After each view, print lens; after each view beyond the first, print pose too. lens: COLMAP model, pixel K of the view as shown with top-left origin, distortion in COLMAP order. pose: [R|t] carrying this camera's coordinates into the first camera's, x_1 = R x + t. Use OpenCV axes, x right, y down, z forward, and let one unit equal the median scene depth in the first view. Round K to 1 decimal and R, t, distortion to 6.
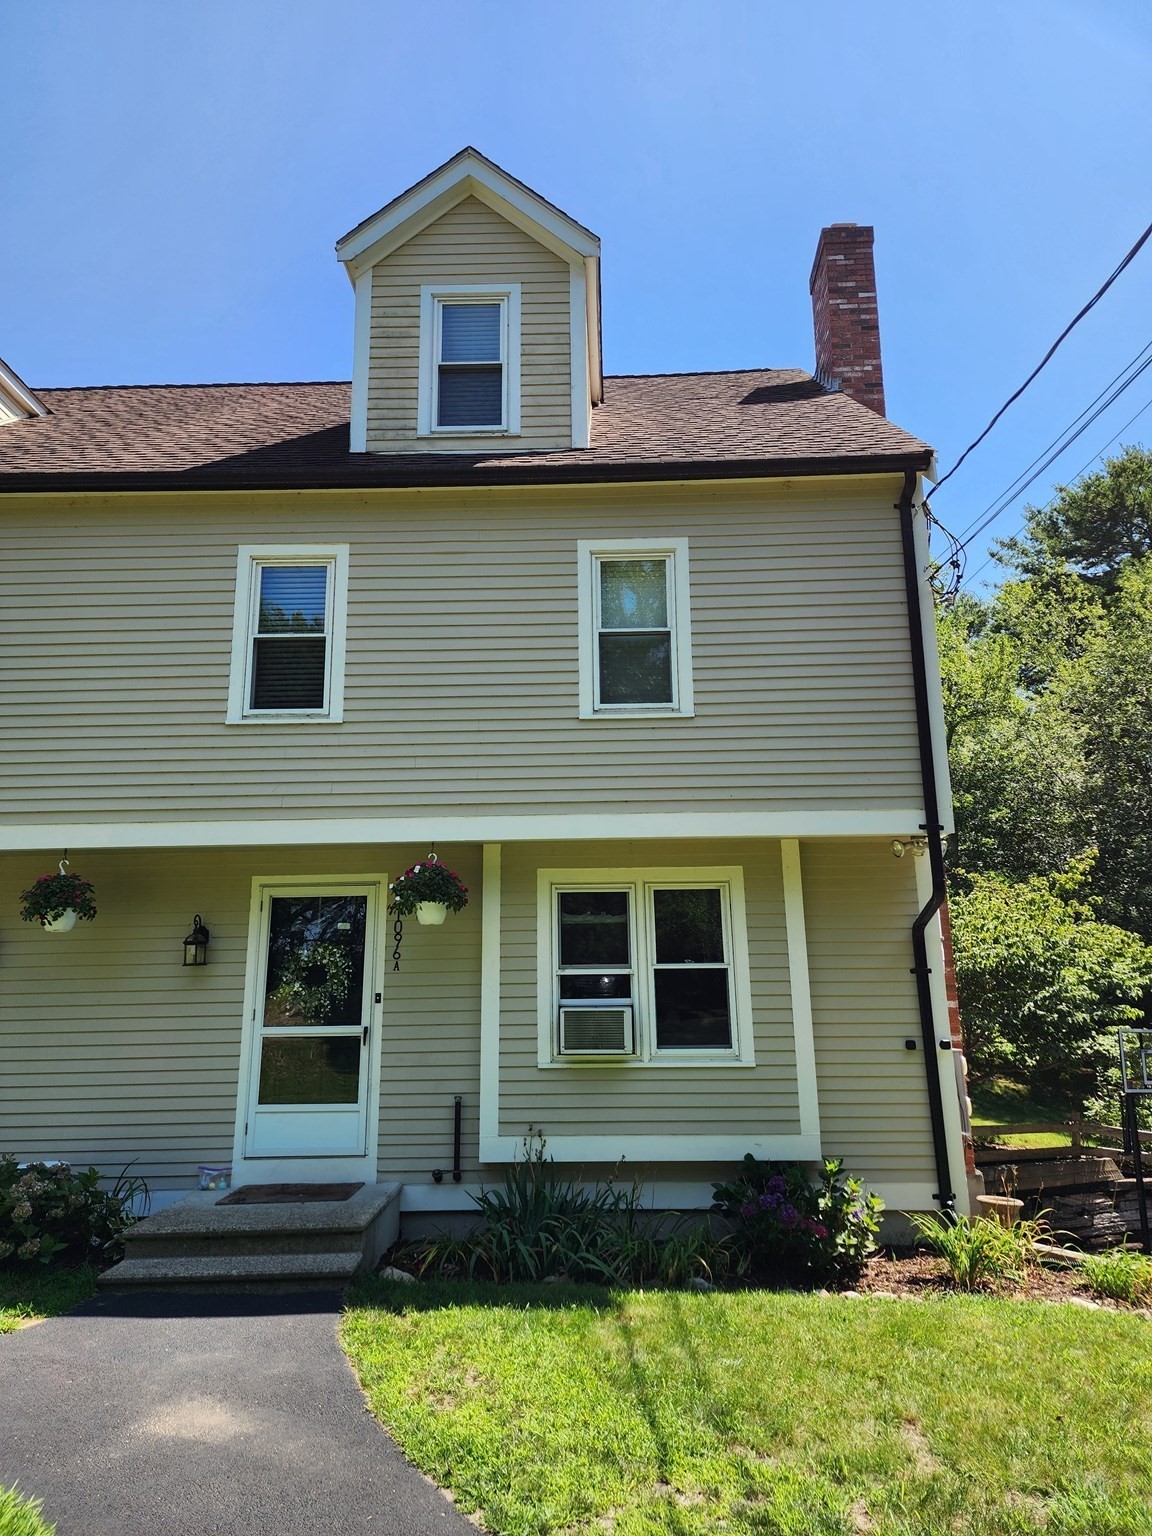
lens RADIAL K [[1019.3, 0, 591.4], [0, 1019.3, 774.4], [0, 0, 1]] dist [0.084611, -0.097790]
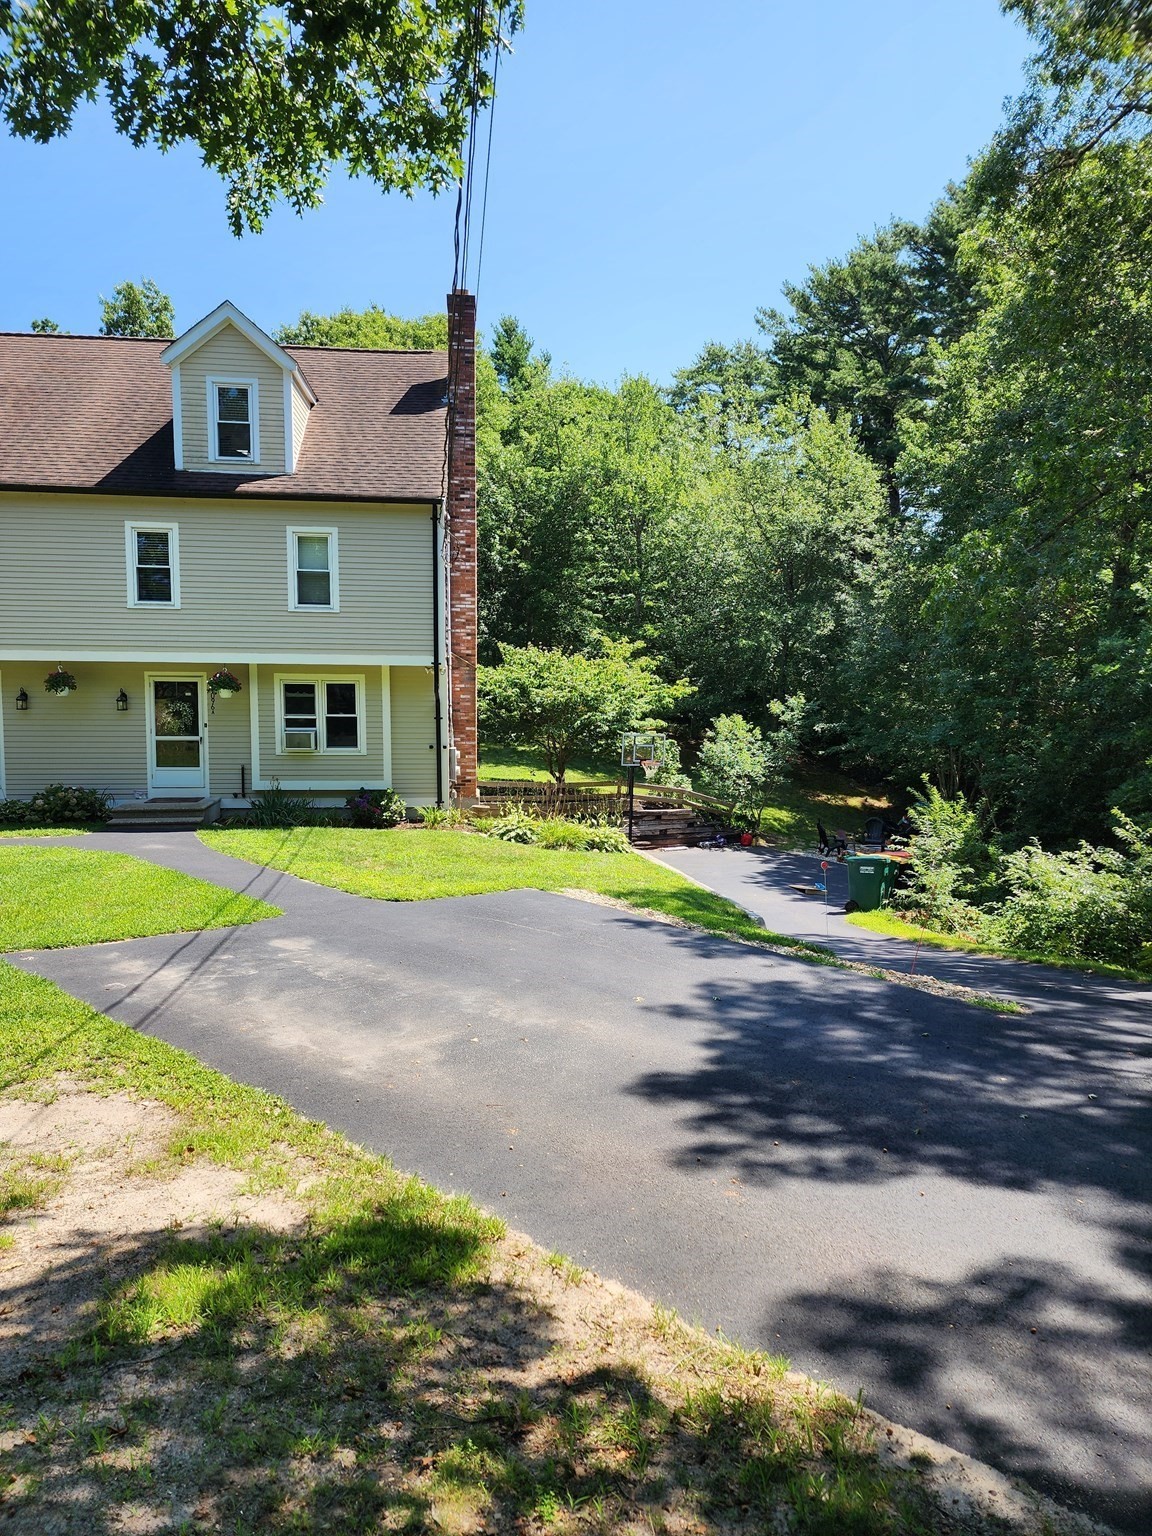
lens RADIAL K [[1019.3, 0, 591.4], [0, 1019.3, 774.4], [0, 0, 1]] dist [0.084611, -0.097790]
pose [[0.990563, 0.008789, 0.136778, 0.349147], [-0.049399, 0.953763, 0.296472, -0.421869], [-0.127848, -0.300430, 0.945196, -1.390506]]
